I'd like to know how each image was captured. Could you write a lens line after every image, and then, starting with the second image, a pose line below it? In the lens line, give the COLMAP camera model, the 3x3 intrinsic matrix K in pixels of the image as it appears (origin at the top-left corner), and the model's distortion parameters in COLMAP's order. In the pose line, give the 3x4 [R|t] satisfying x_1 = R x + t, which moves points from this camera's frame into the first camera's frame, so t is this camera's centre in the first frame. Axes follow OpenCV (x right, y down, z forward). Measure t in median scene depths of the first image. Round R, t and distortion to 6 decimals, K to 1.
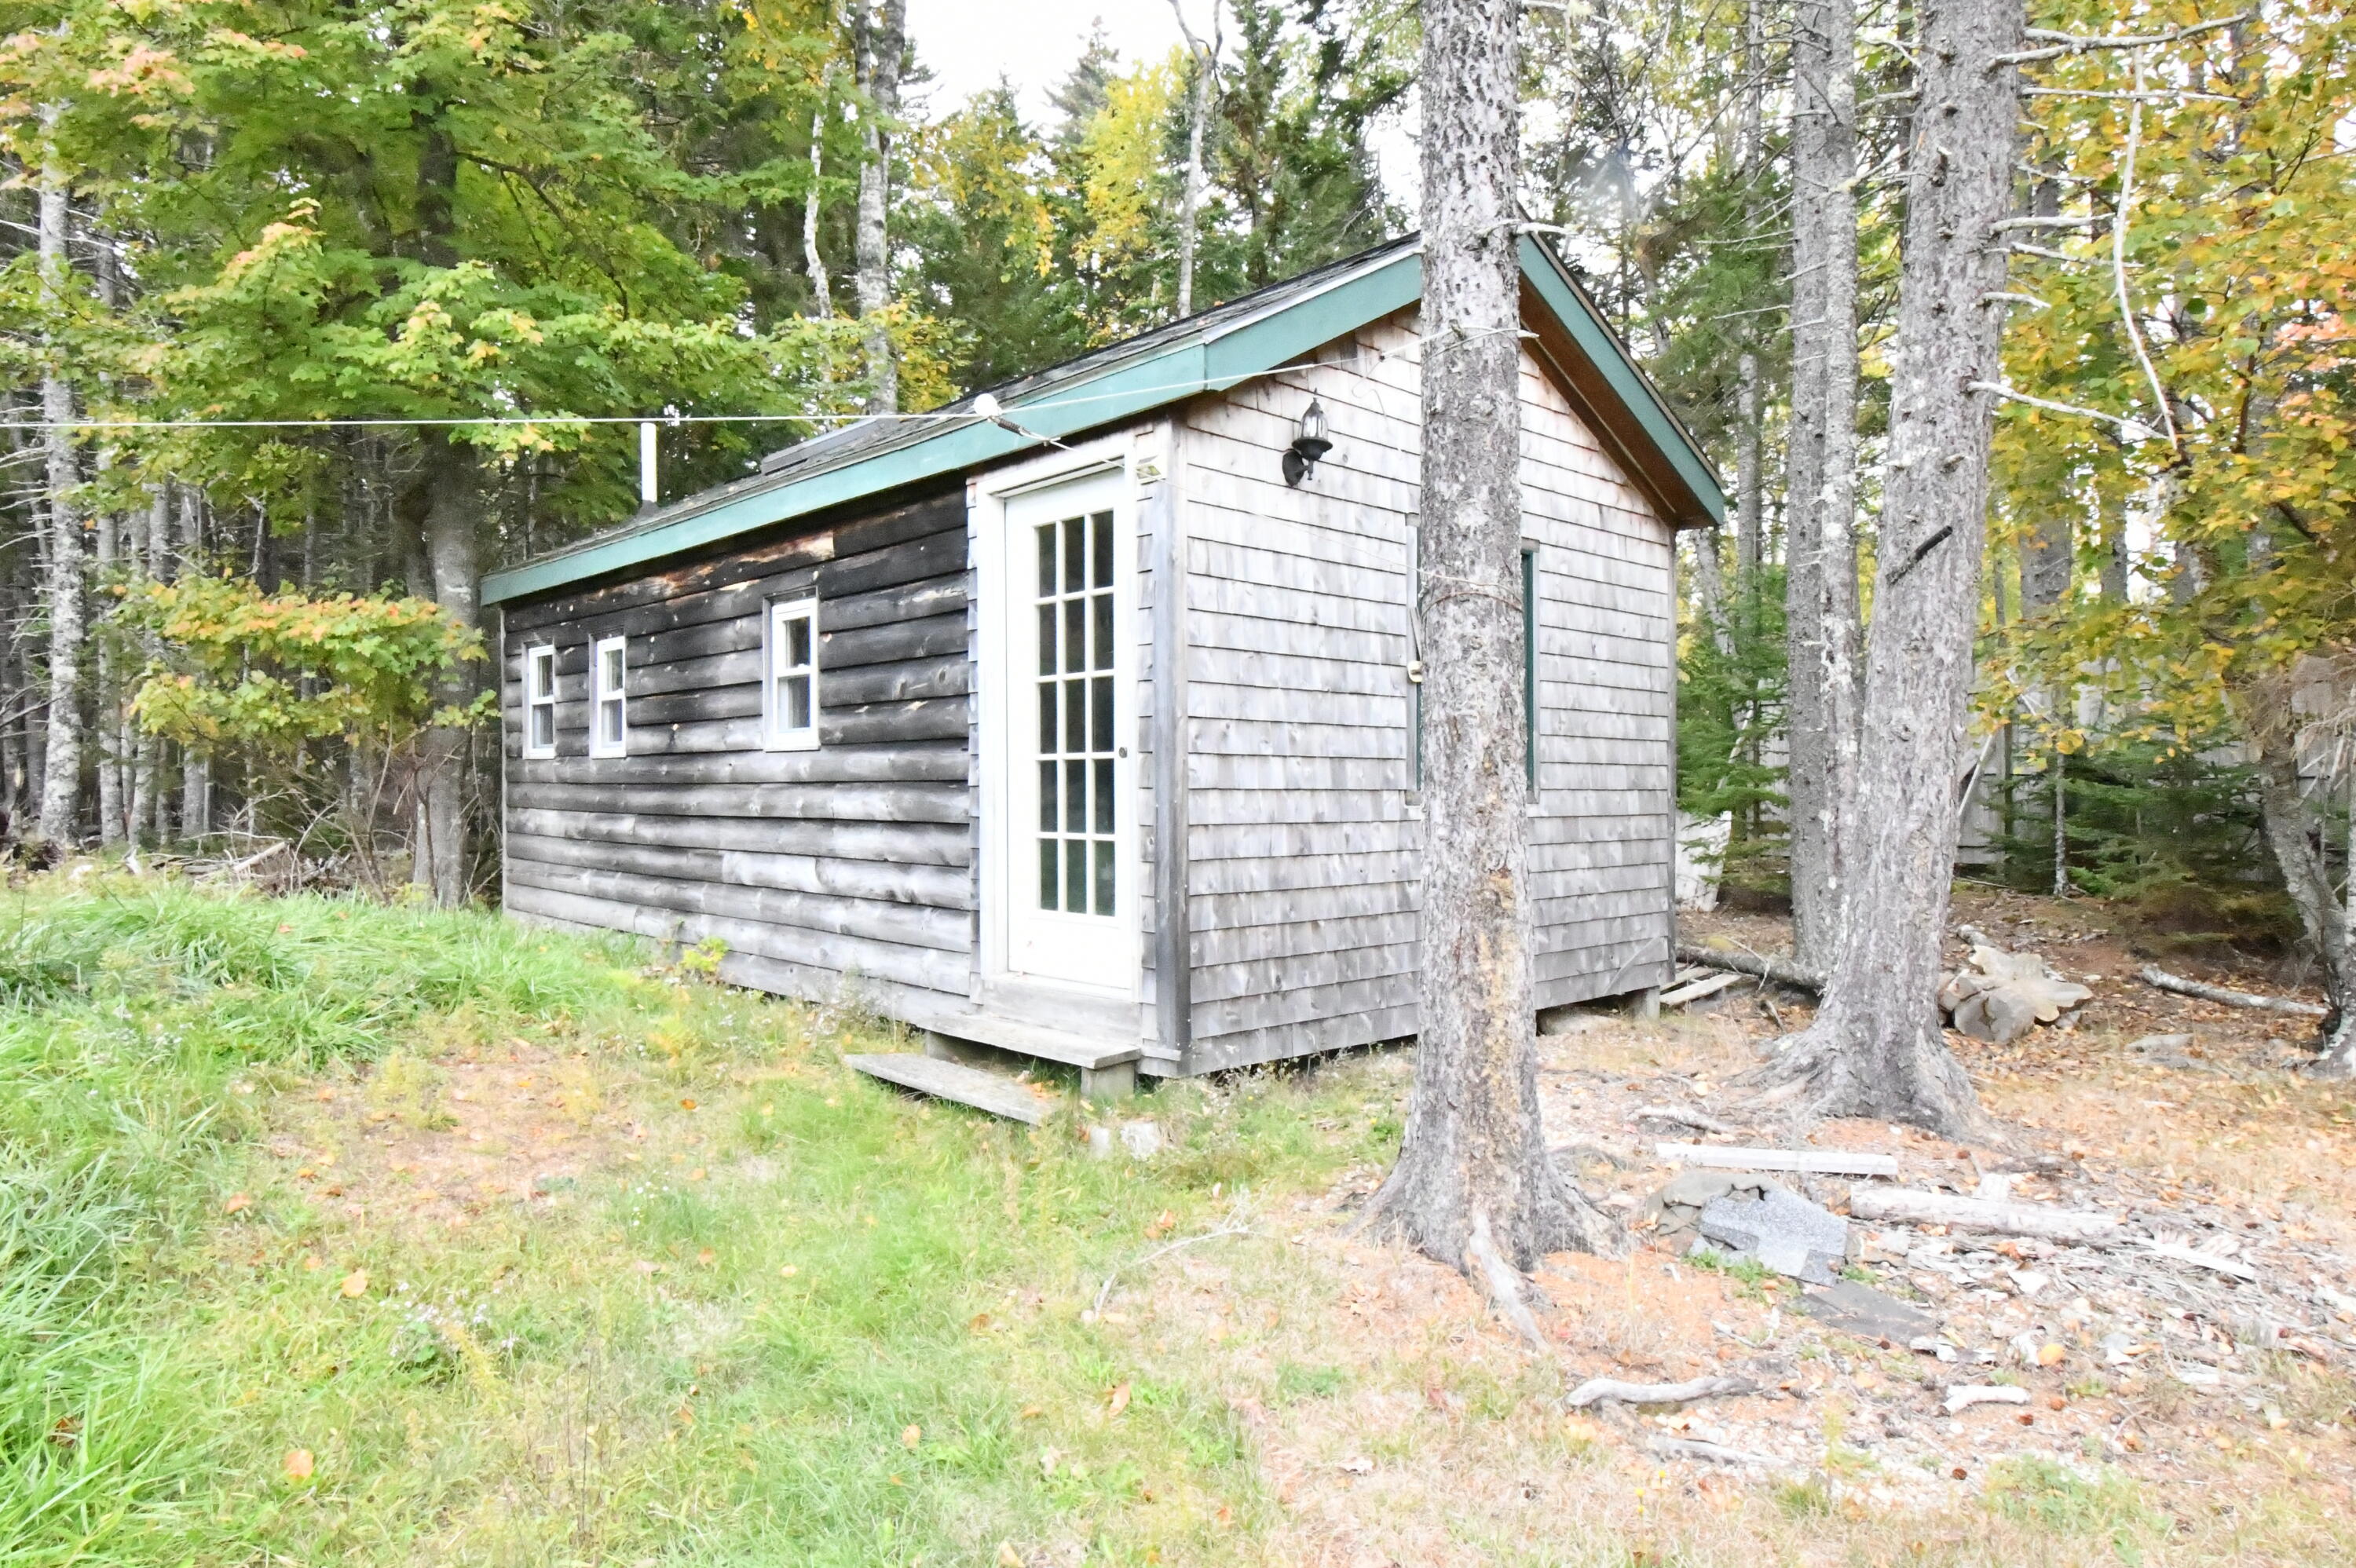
lens RADIAL K [[1414.0, 0, 1189.5], [0, 1414.0, 787.7], [0, 0, 1]] dist [-0.001445, -0.000582]
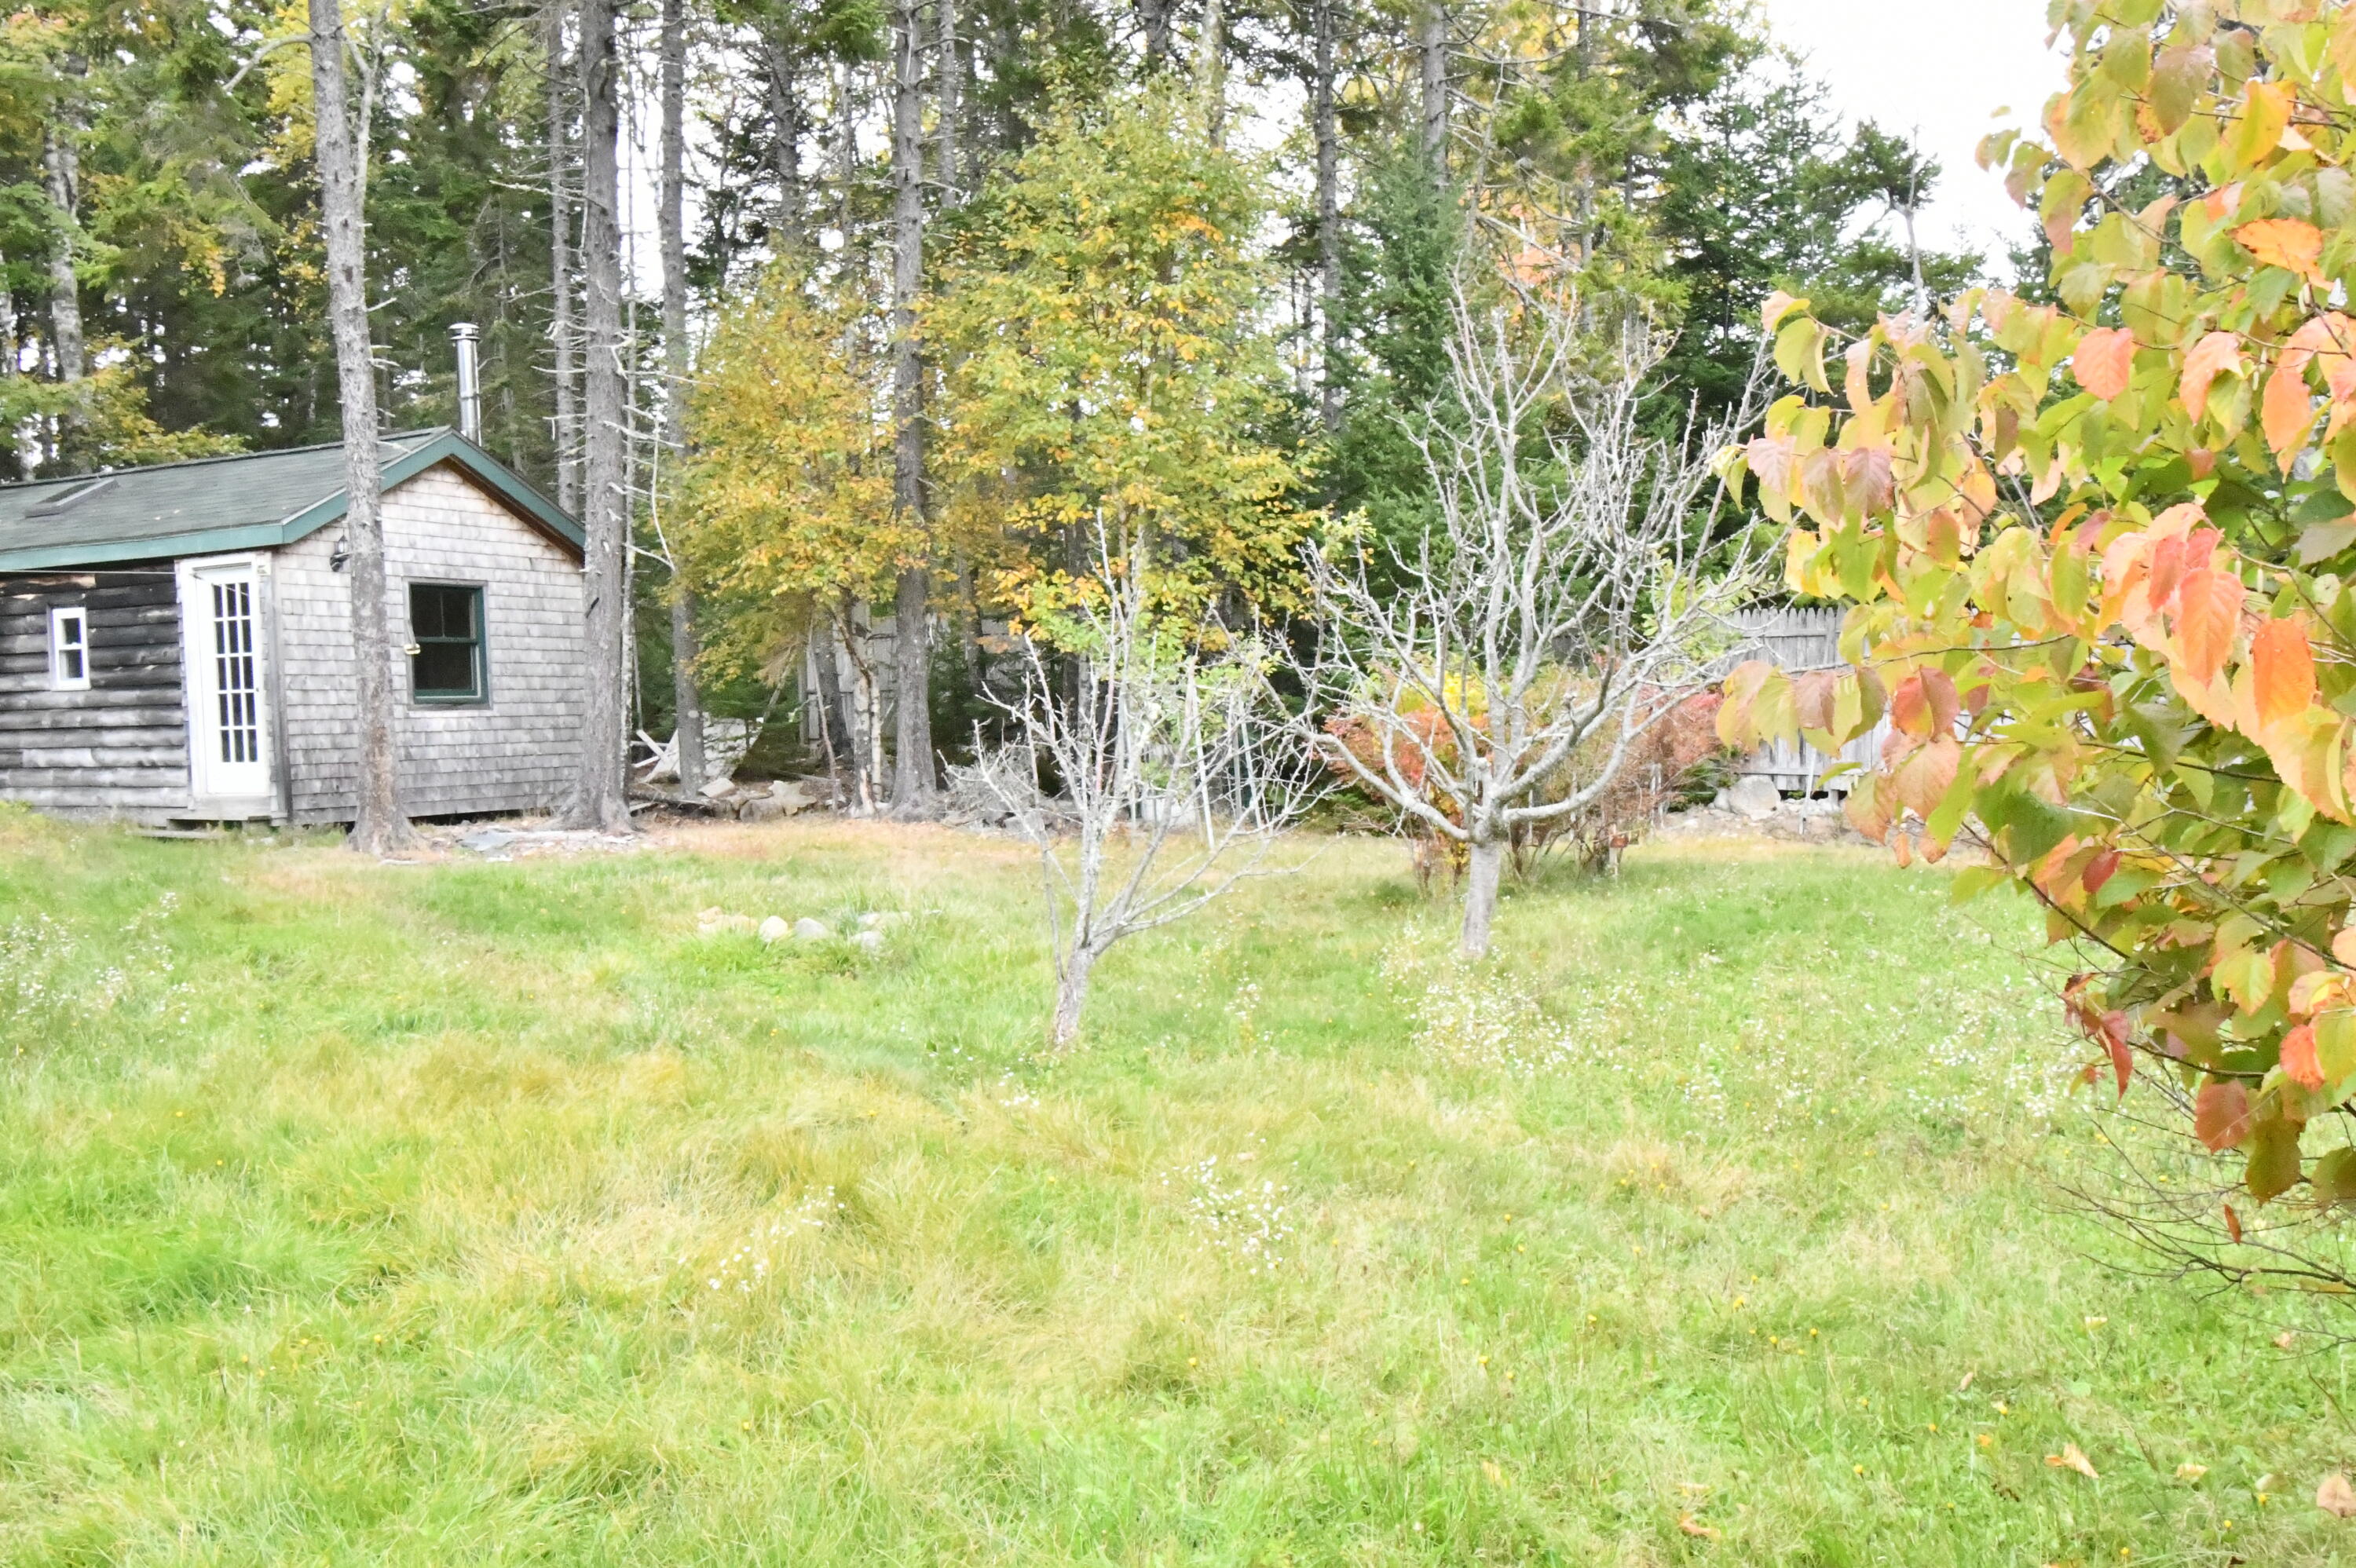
lens RADIAL K [[1961.8, 0, 1186.0], [0, 1961.8, 800.4], [0, 0, 1]] dist [0.004826, -0.007594]
pose [[0.944705, -0.037954, 0.325717, 0.292706], [0.023537, 0.998566, 0.048093, 0.032539], [-0.327076, -0.037767, 0.944243, -2.214738]]
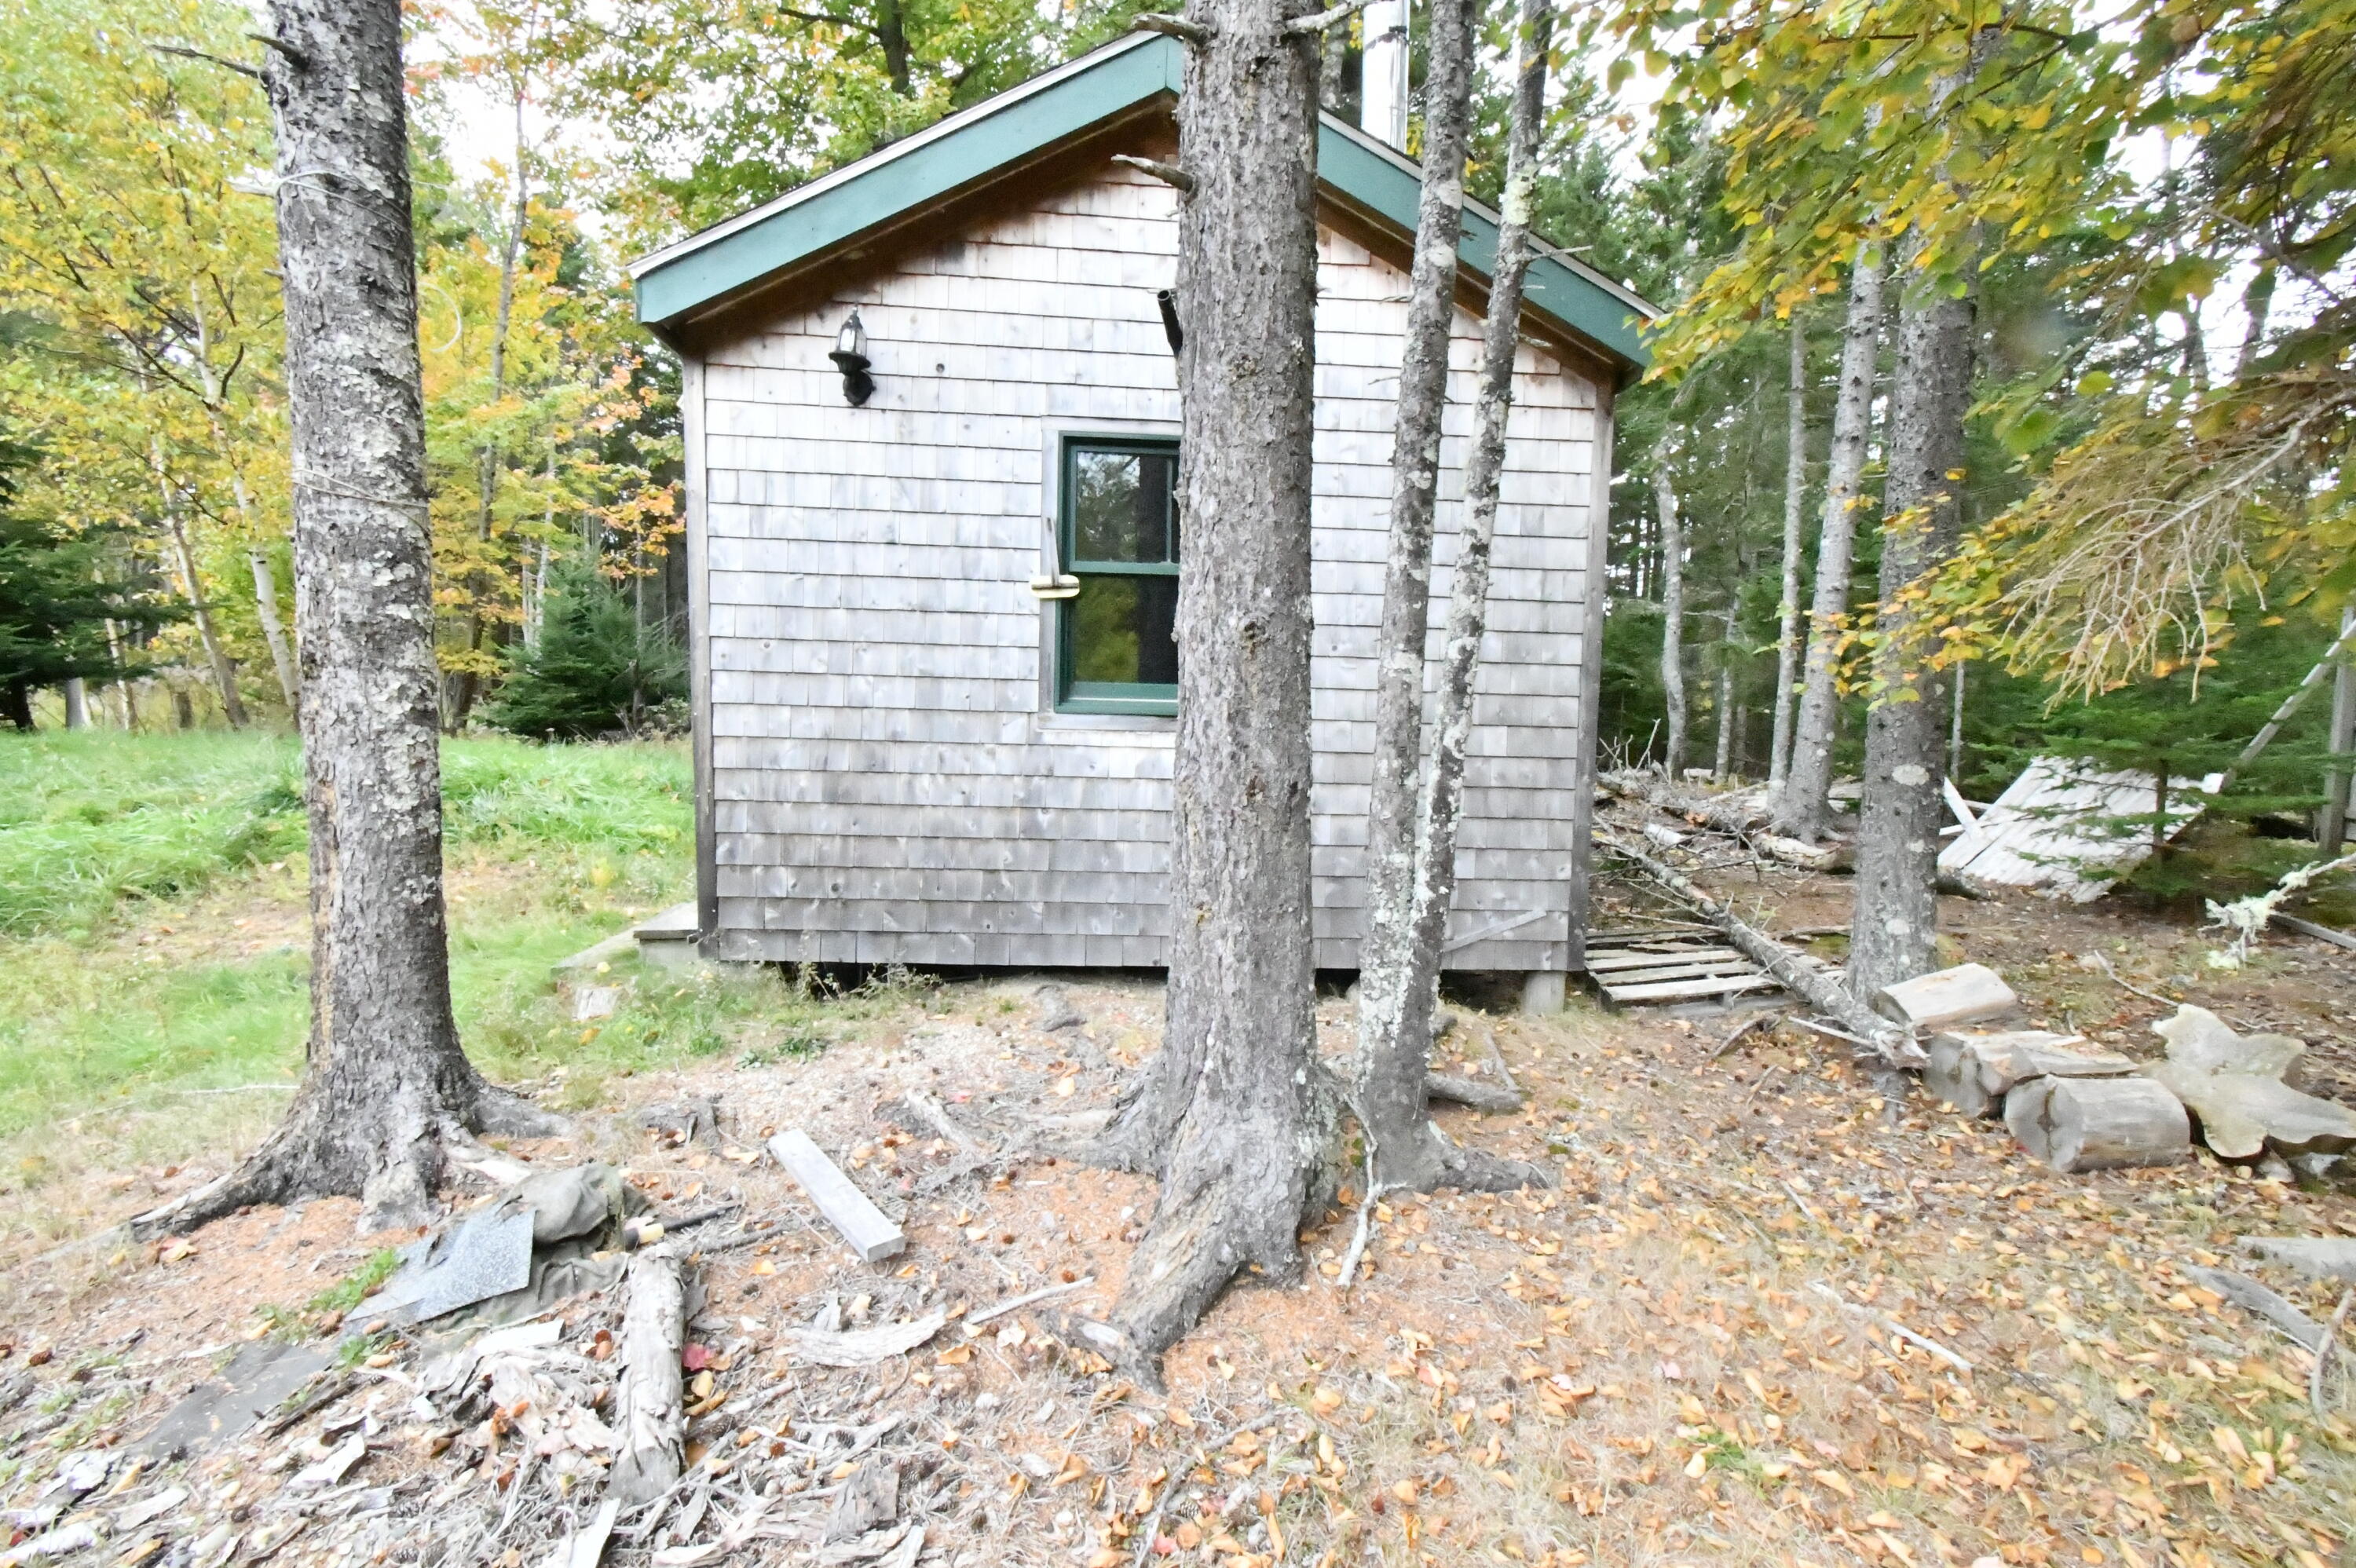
lens RADIAL K [[1028.9, 0, 1196.5], [0, 1028.9, 794.0], [0, 0, 1]] dist [-0.000774, 0.000083]
pose [[0.764814, 0.072599, -0.640148, 0.678653], [-0.026360, 0.996325, 0.081499, -0.003137], [0.643712, -0.045457, 0.763917, 0.530053]]
